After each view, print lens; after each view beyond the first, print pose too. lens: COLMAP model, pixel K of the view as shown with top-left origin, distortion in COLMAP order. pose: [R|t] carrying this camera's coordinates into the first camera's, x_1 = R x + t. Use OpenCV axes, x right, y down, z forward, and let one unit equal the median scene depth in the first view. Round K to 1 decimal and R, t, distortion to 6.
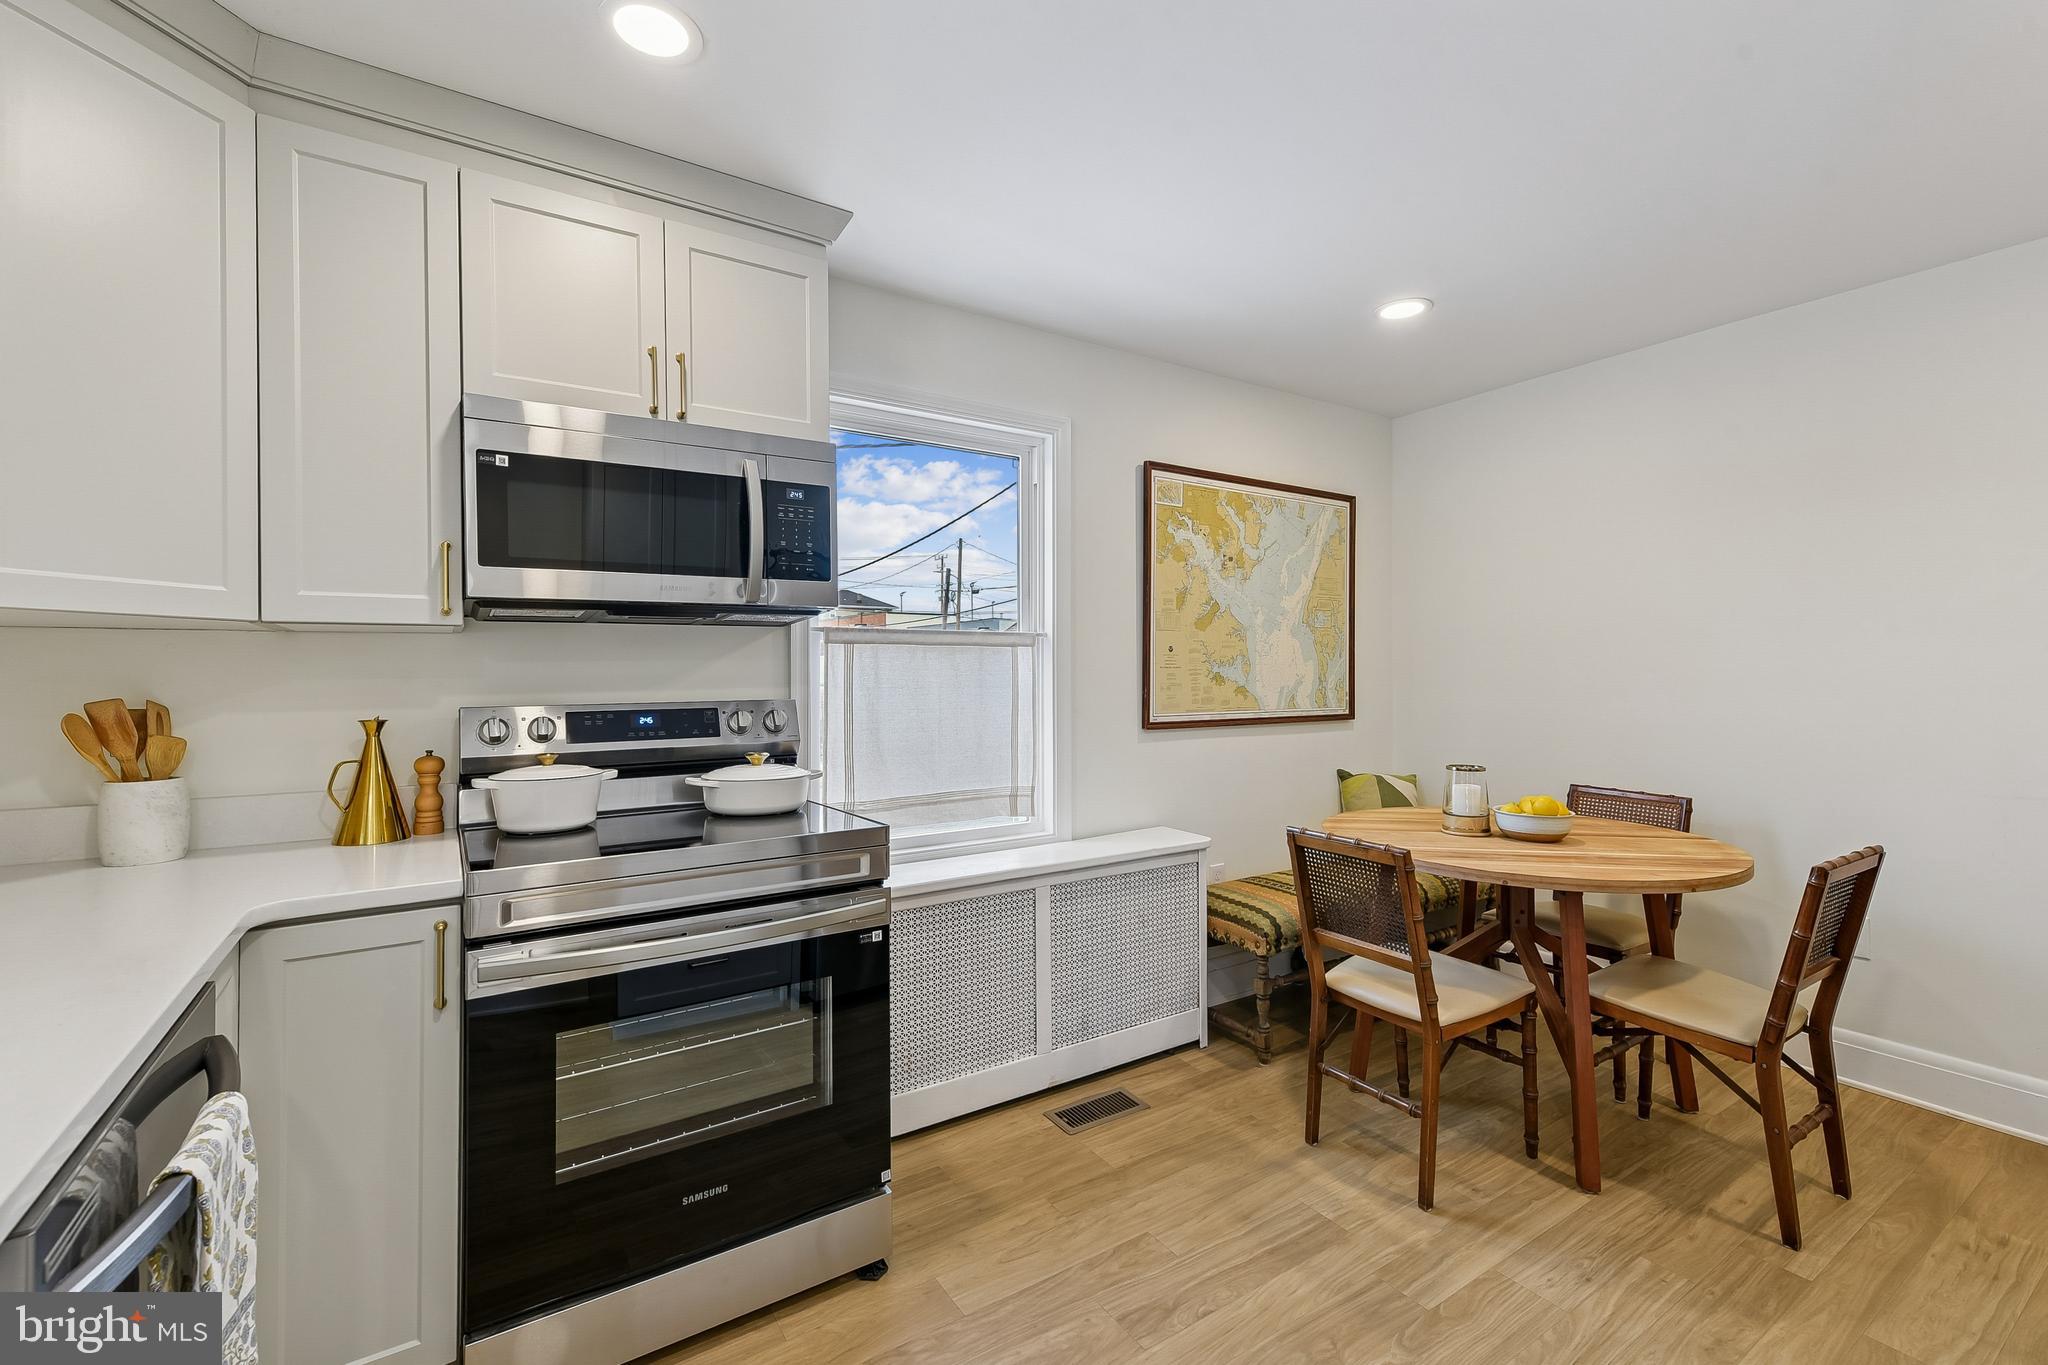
lens RADIAL K [[890.6, 0, 1023.7], [0, 890.6, 676.1], [0, 0, 1]] dist [0.019007, -0.005210]
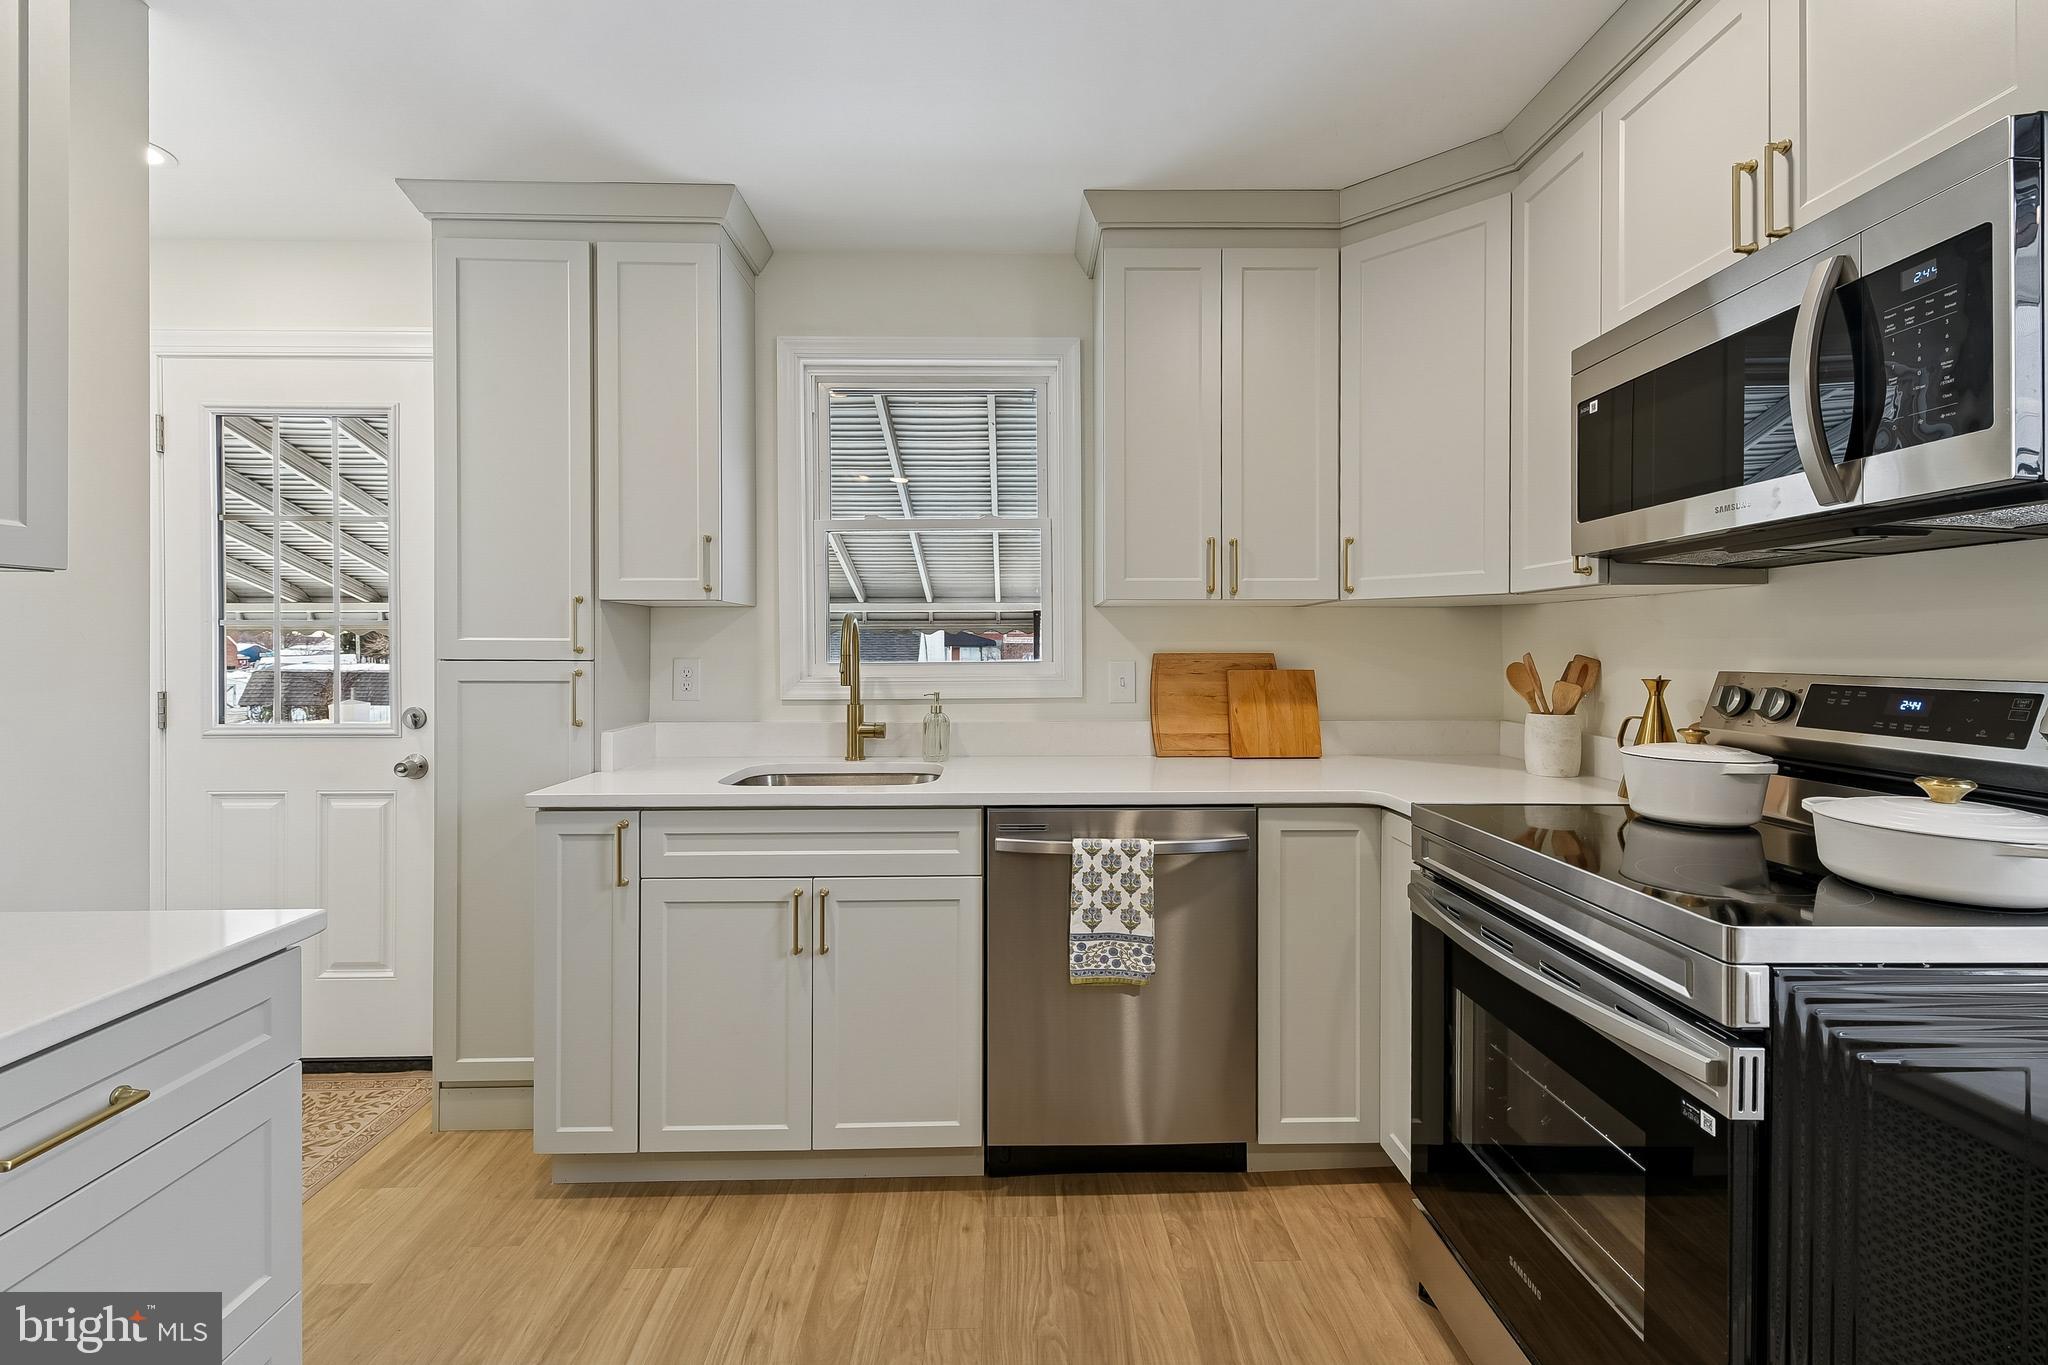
lens RADIAL K [[890.6, 0, 1038.1], [0, 890.6, 645.5], [0, 0, 1]] dist [0.019007, -0.005210]
pose [[-0.525451, 0.005173, -0.850808, 0.286431], [-0.001026, 0.999977, 0.006714, 0.002807], [0.850823, 0.004401, -0.525434, 0.540575]]
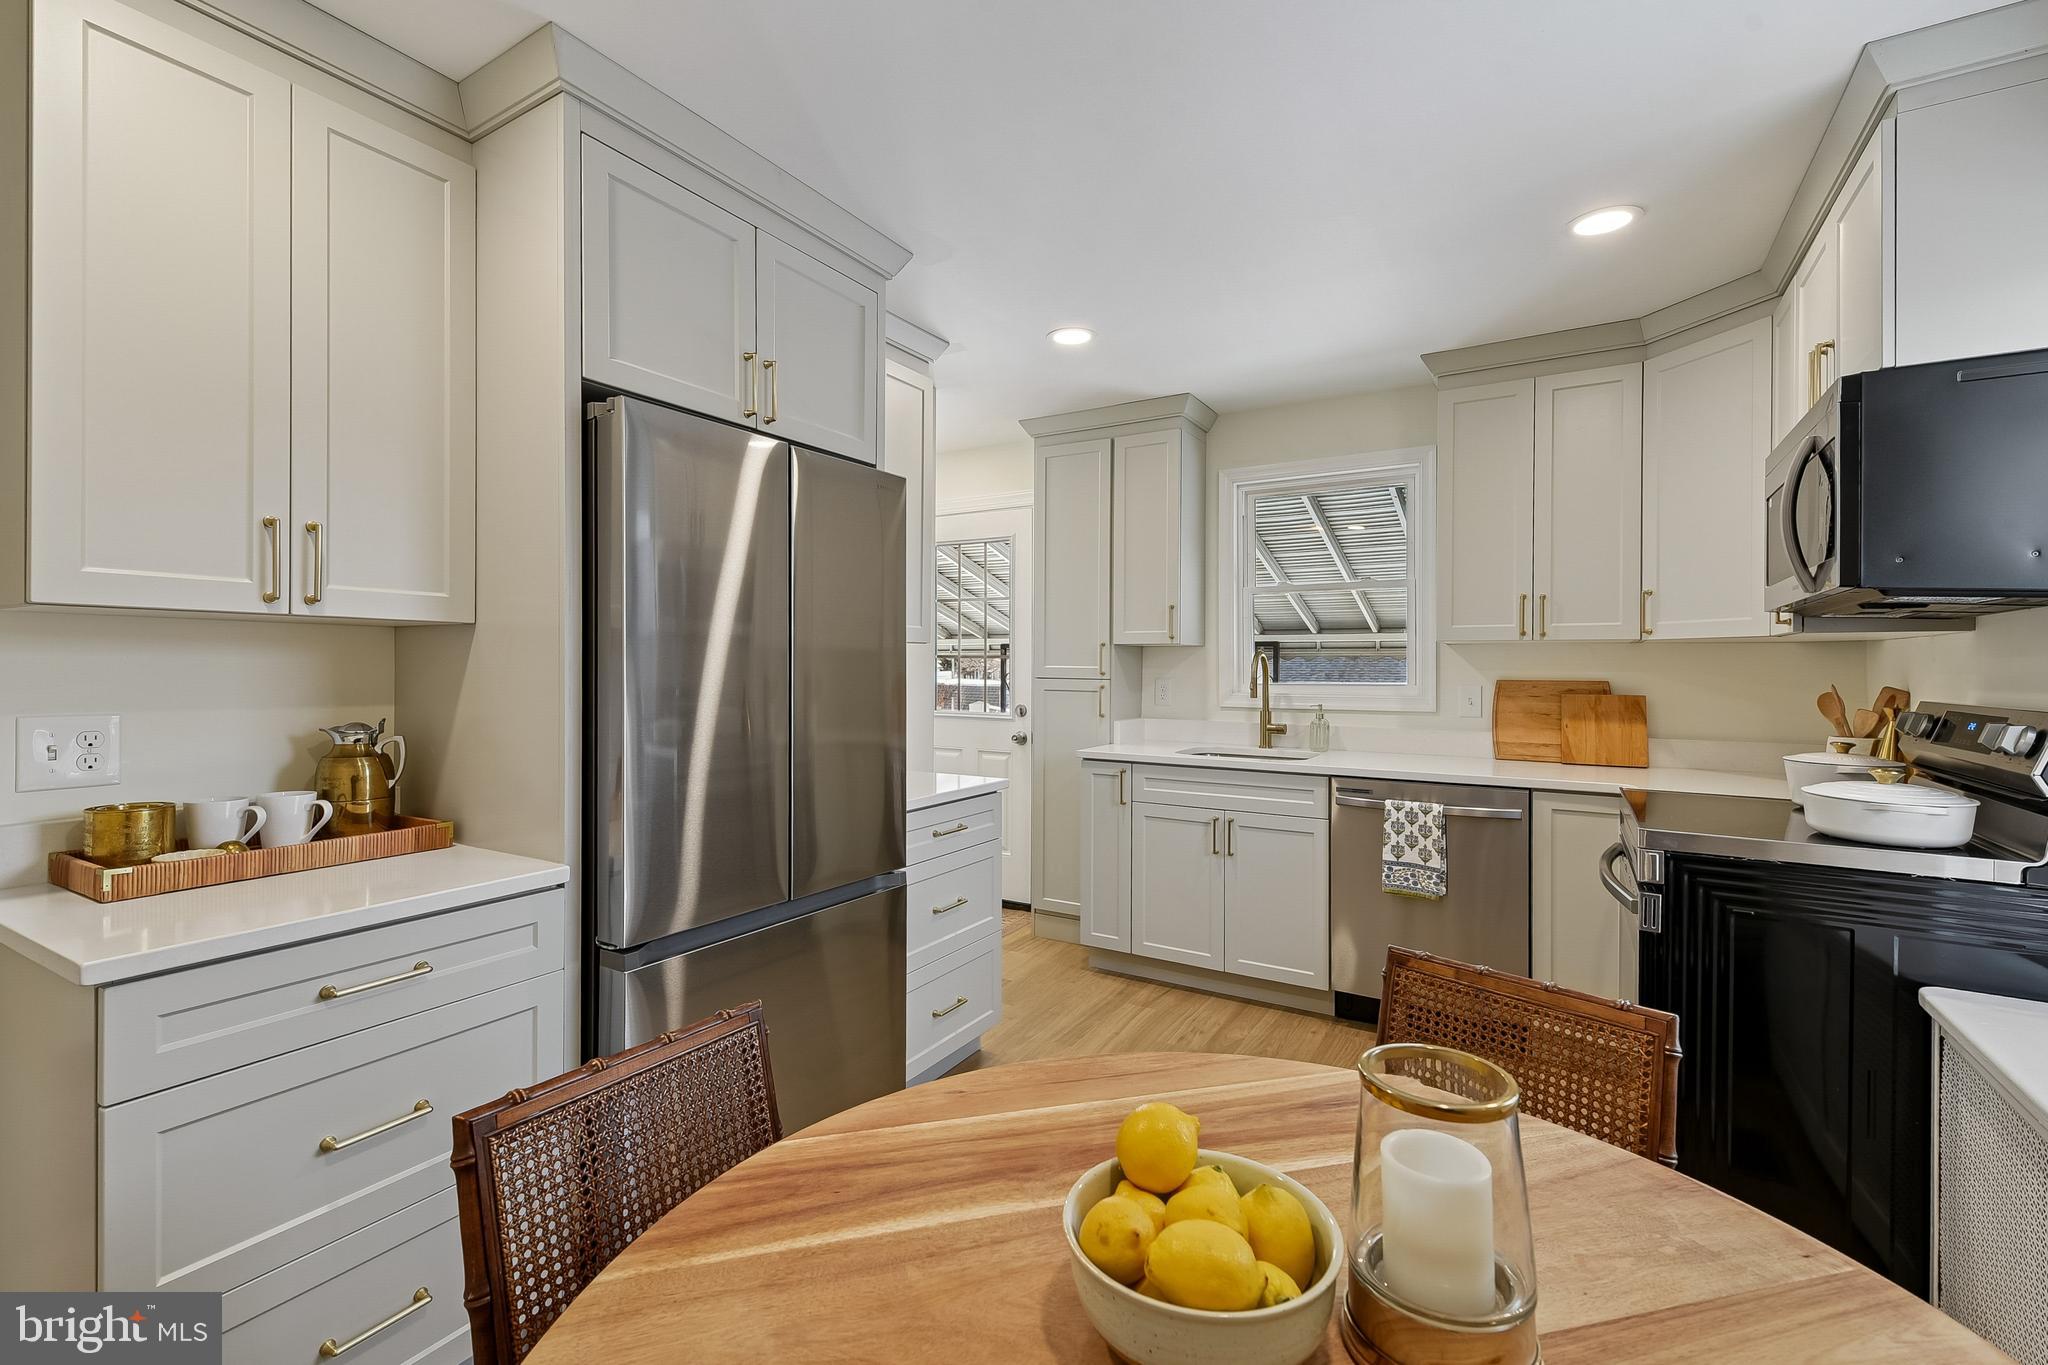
lens RADIAL K [[890.6, 0, 1006.2], [0, 890.6, 676.4], [0, 0, 1]] dist [0.019007, -0.005210]
pose [[-0.909570, 0.005647, -0.415513, 0.510829], [-0.002607, 0.999810, 0.019296, -0.007965], [0.415544, 0.018634, -0.909382, 0.928295]]
